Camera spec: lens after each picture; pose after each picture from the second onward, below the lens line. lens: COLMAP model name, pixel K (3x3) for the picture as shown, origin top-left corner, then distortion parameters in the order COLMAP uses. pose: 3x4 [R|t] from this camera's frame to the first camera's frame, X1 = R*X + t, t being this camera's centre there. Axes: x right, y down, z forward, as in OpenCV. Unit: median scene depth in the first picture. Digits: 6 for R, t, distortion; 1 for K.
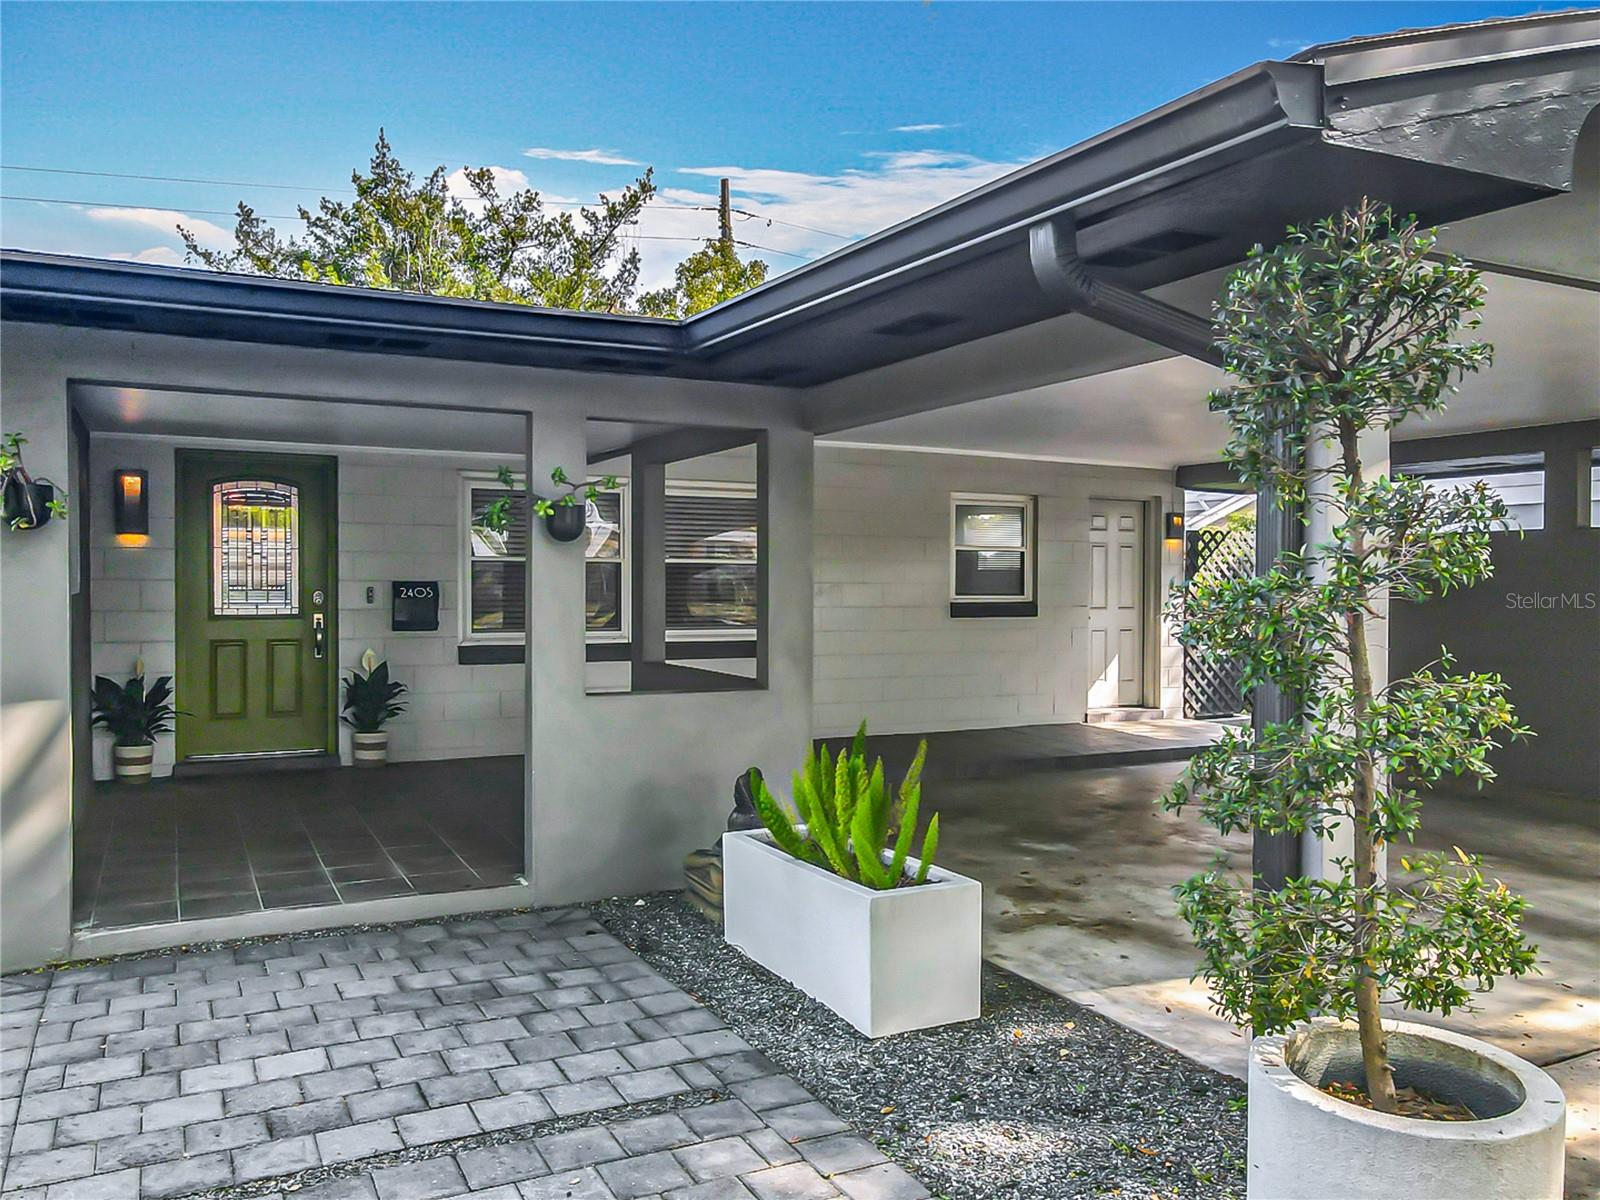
lens RADIAL K [[1236.4, 0, 800.0], [0, 1236.4, 600.0], [0, 0, 1]] dist [-0.015405, 0.035862]
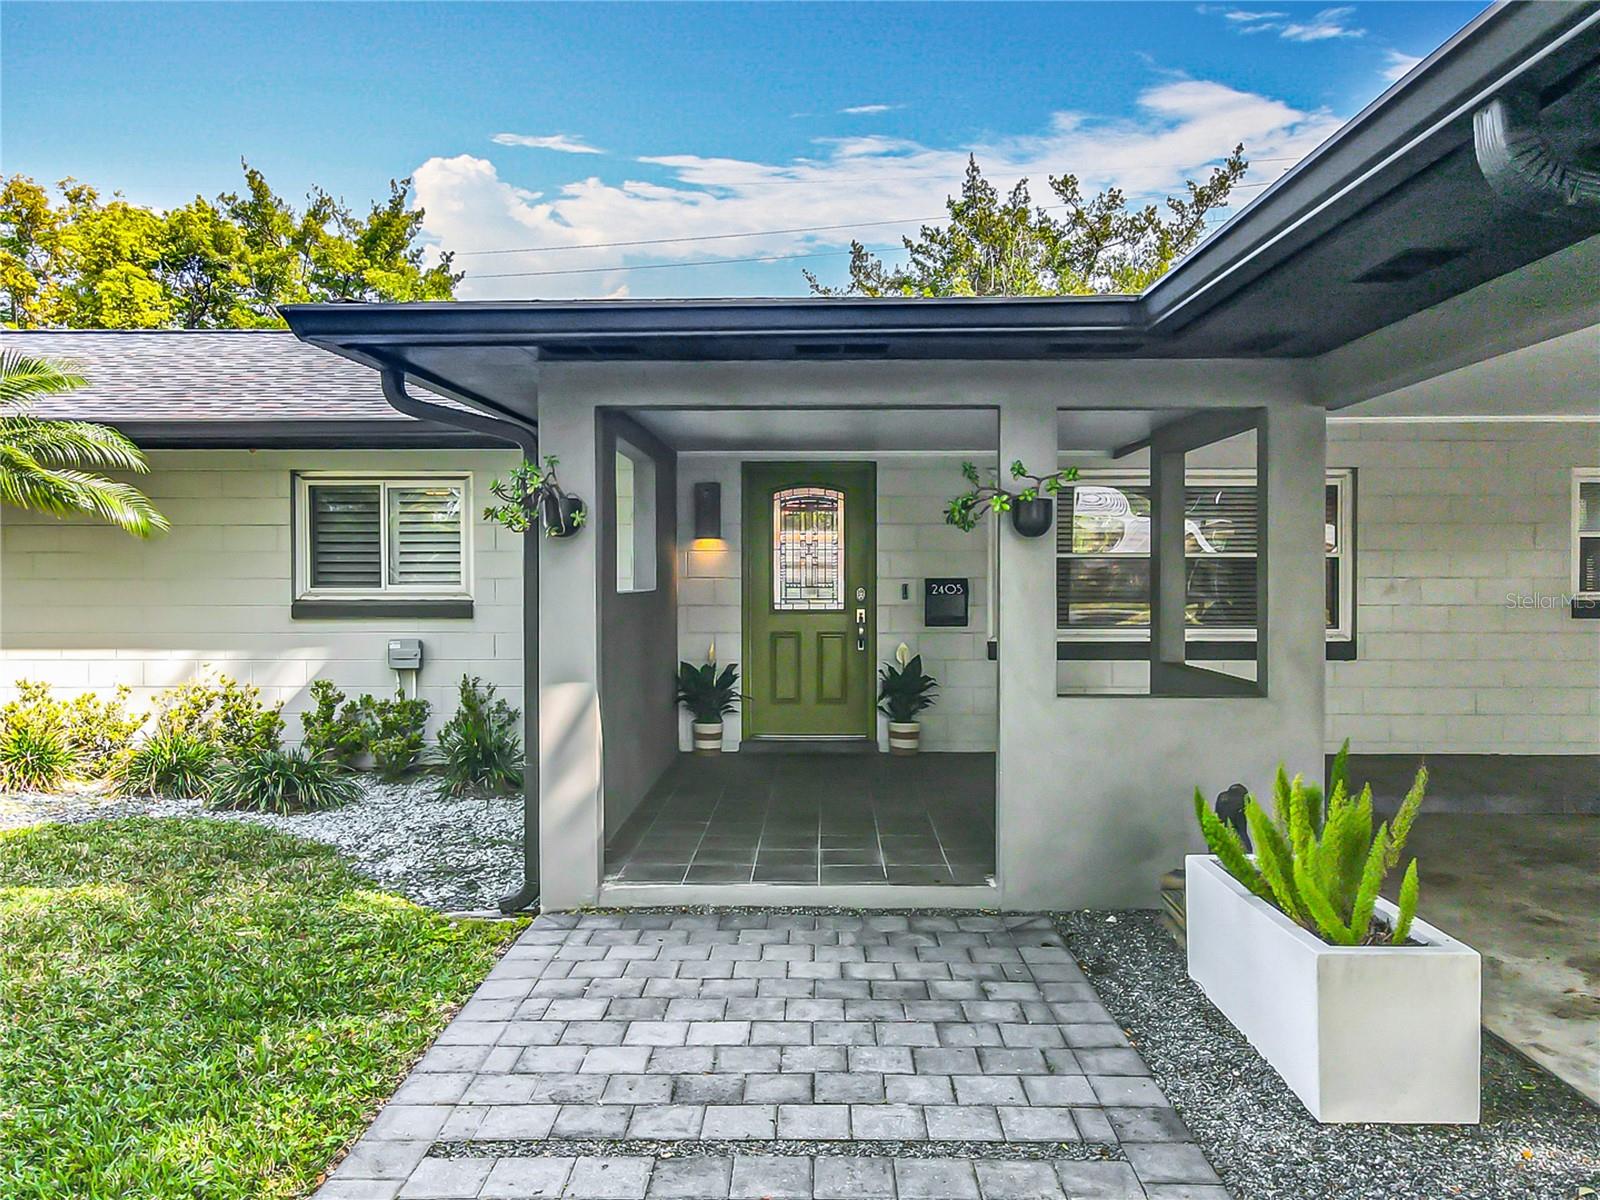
lens RADIAL K [[1200.6, 0, 807.4], [0, 1200.6, 586.9], [0, 0, 1]] dist [0.001347, -0.002665]
pose [[0.878727, -0.002911, -0.477317, 0.115087], [-0.000498, 0.999975, -0.007014, -0.001225], [0.477325, 0.006401, 0.878703, 0.095082]]
